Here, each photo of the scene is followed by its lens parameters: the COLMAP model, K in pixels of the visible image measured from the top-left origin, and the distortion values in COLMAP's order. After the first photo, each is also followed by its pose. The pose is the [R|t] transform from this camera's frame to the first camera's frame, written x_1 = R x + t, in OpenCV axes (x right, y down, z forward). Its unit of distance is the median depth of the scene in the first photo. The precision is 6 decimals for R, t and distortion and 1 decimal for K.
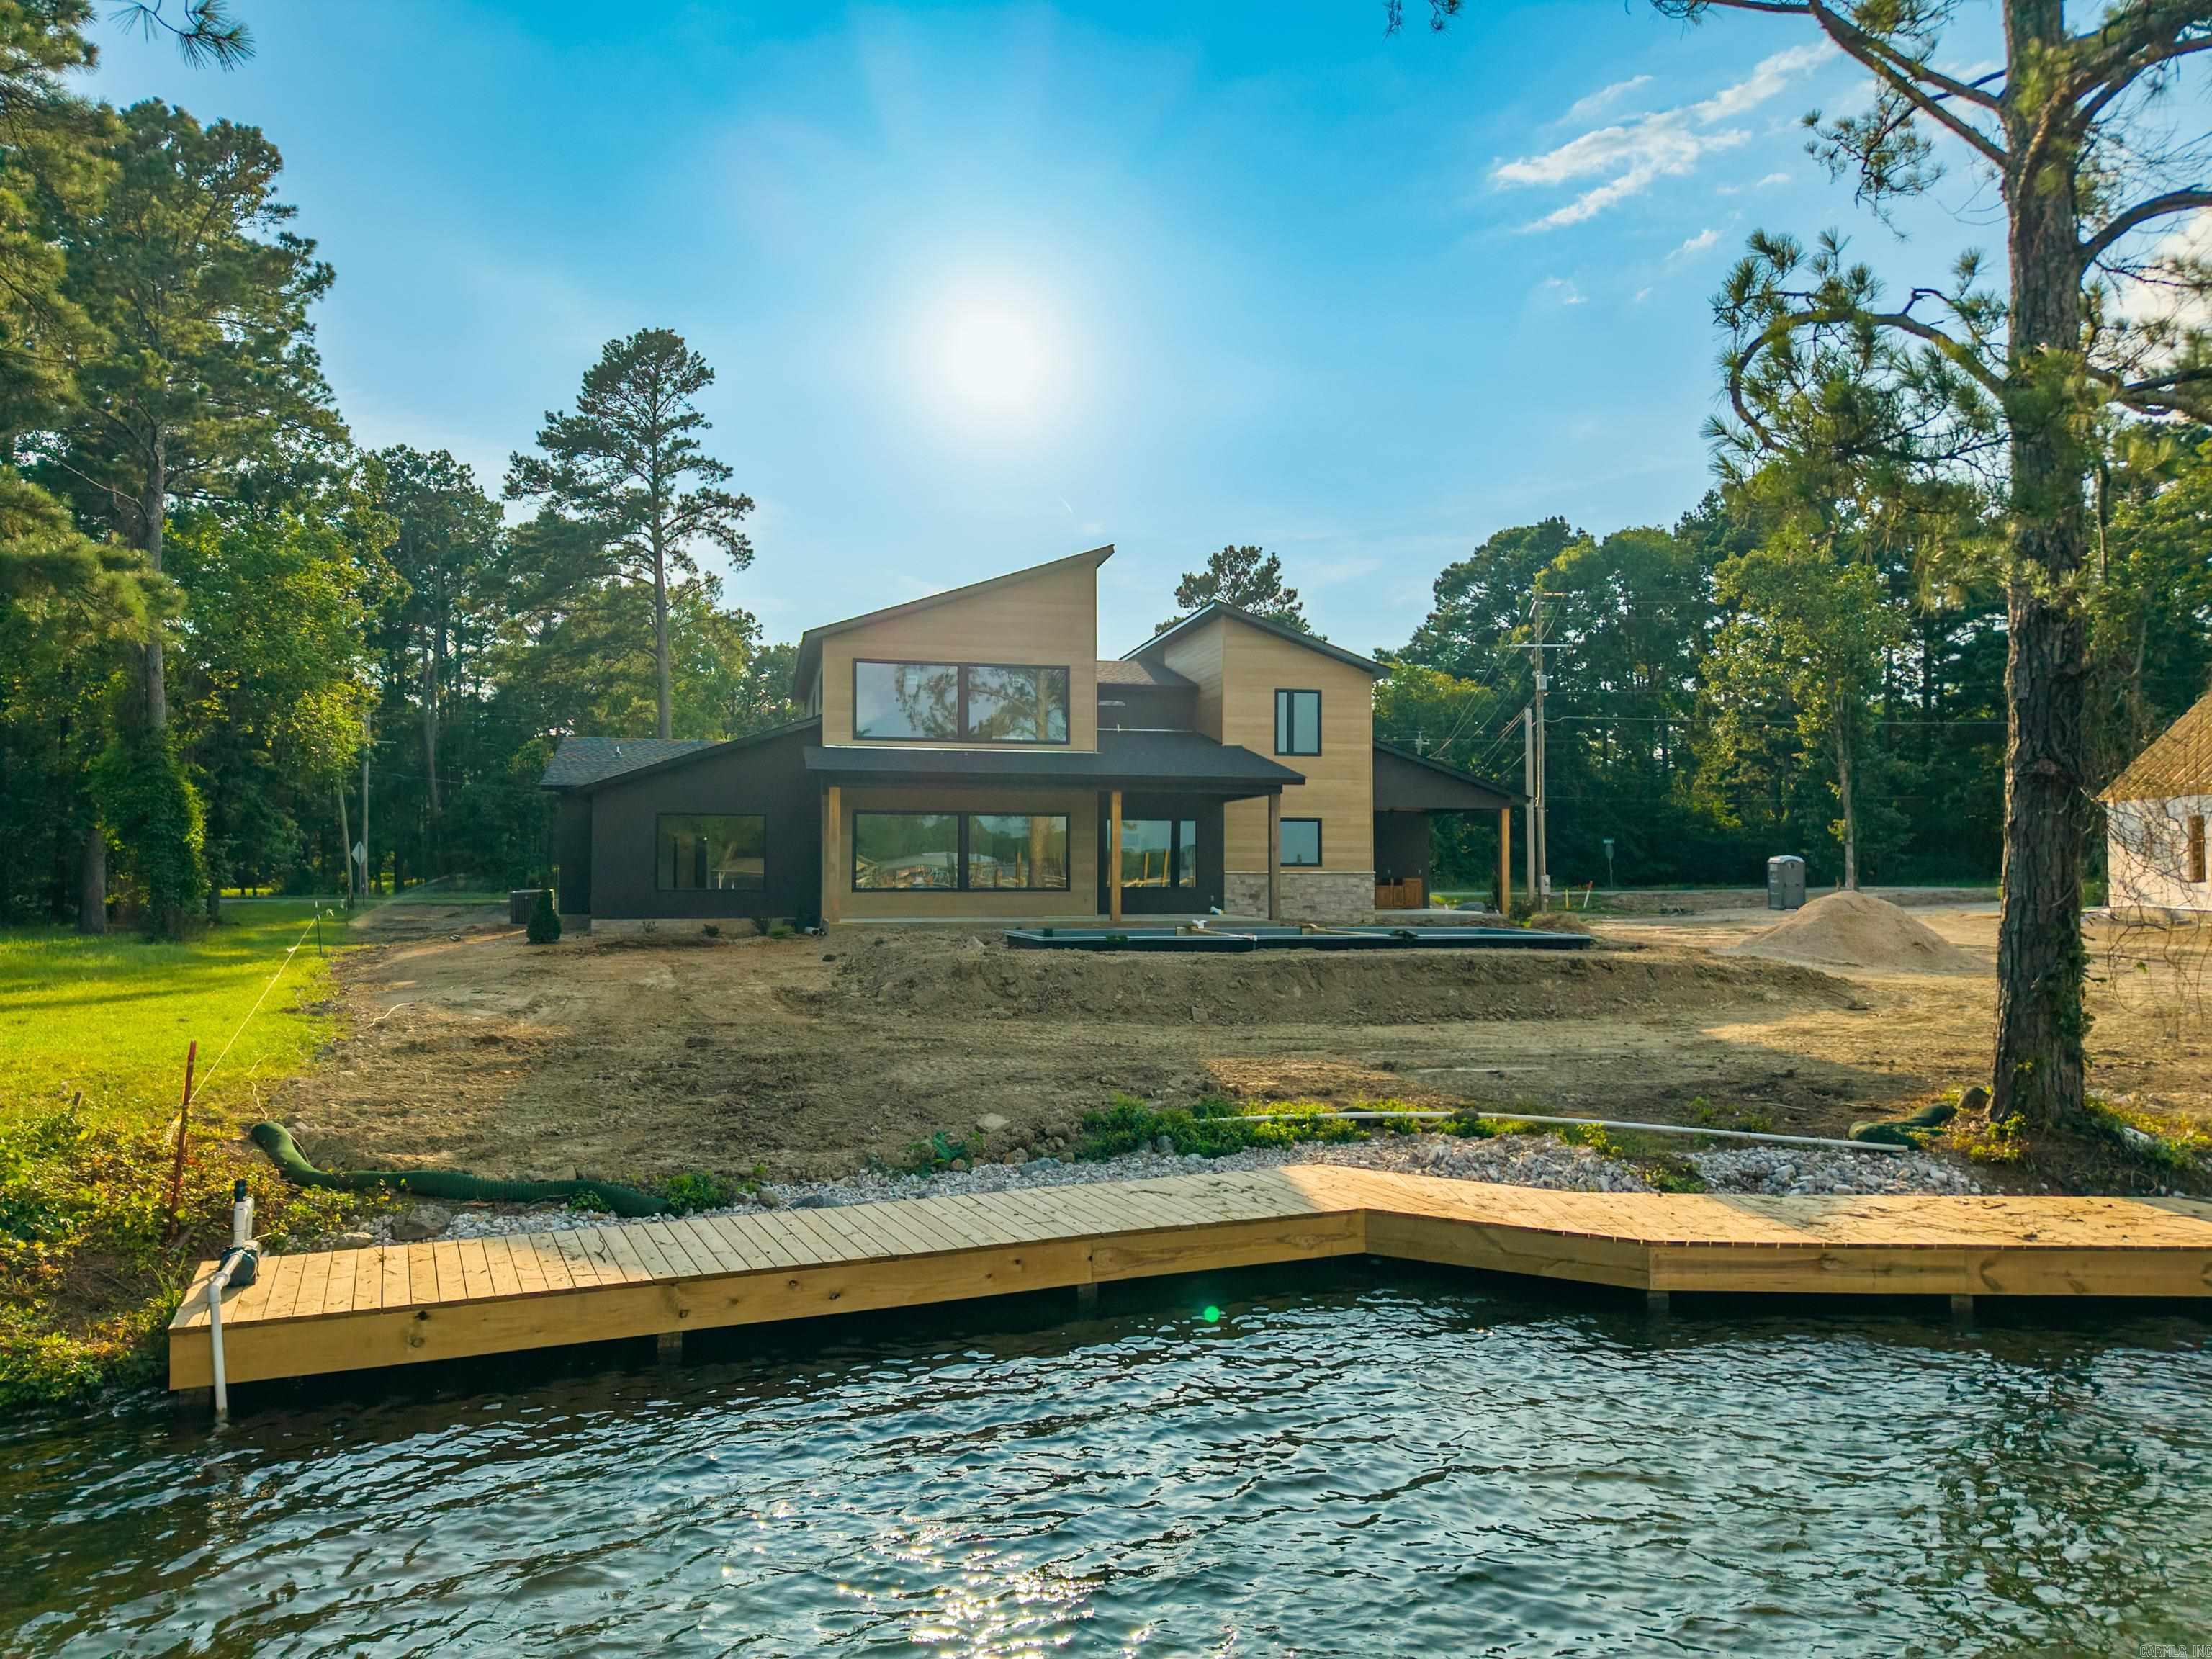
lens RADIAL K [[1477.6, 0, 1114.2], [0, 1477.6, 835.9], [0, 0, 1]] dist [-0.001068, -0.002611]
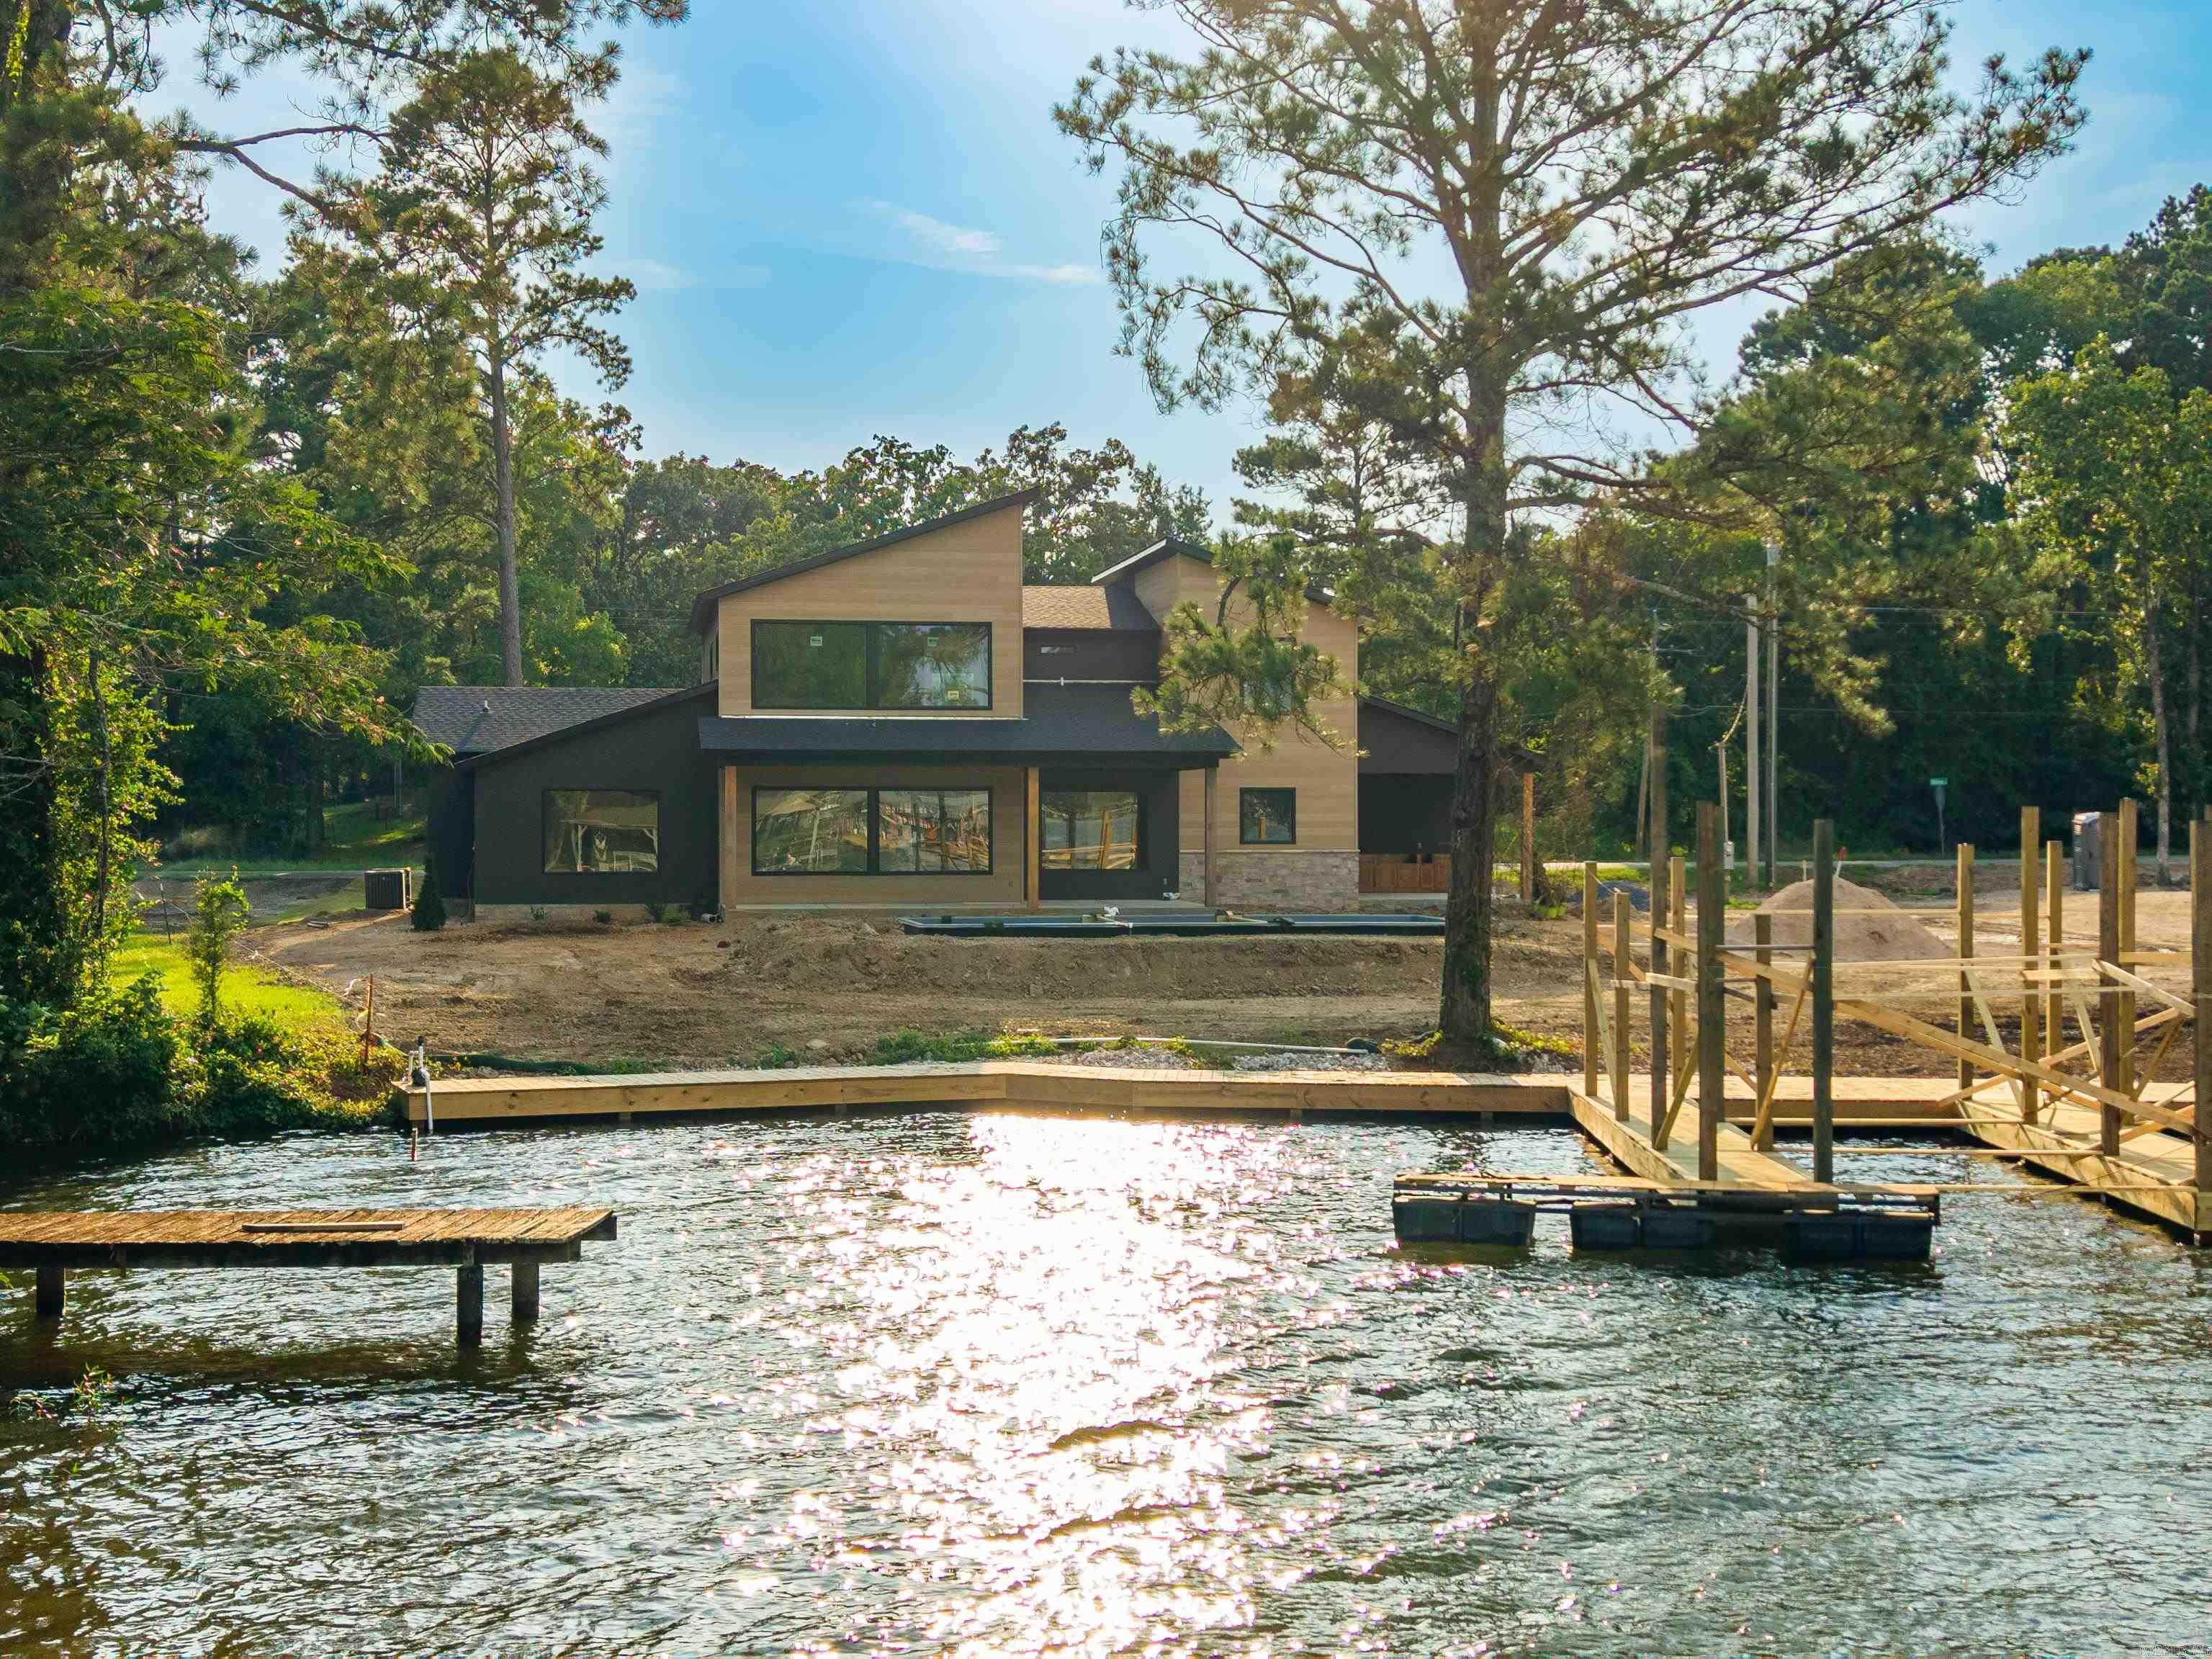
lens RADIAL K [[2892.2, 0, 1106.0], [0, 2892.2, 829.5], [0, 0, 1]] dist [0.017438, 0.029816]
pose [[0.997239, -0.000836, -0.074256, 0.080943], [0.003271, 0.999461, 0.032678, -0.022465], [0.074189, -0.032831, 0.996704, -0.358249]]
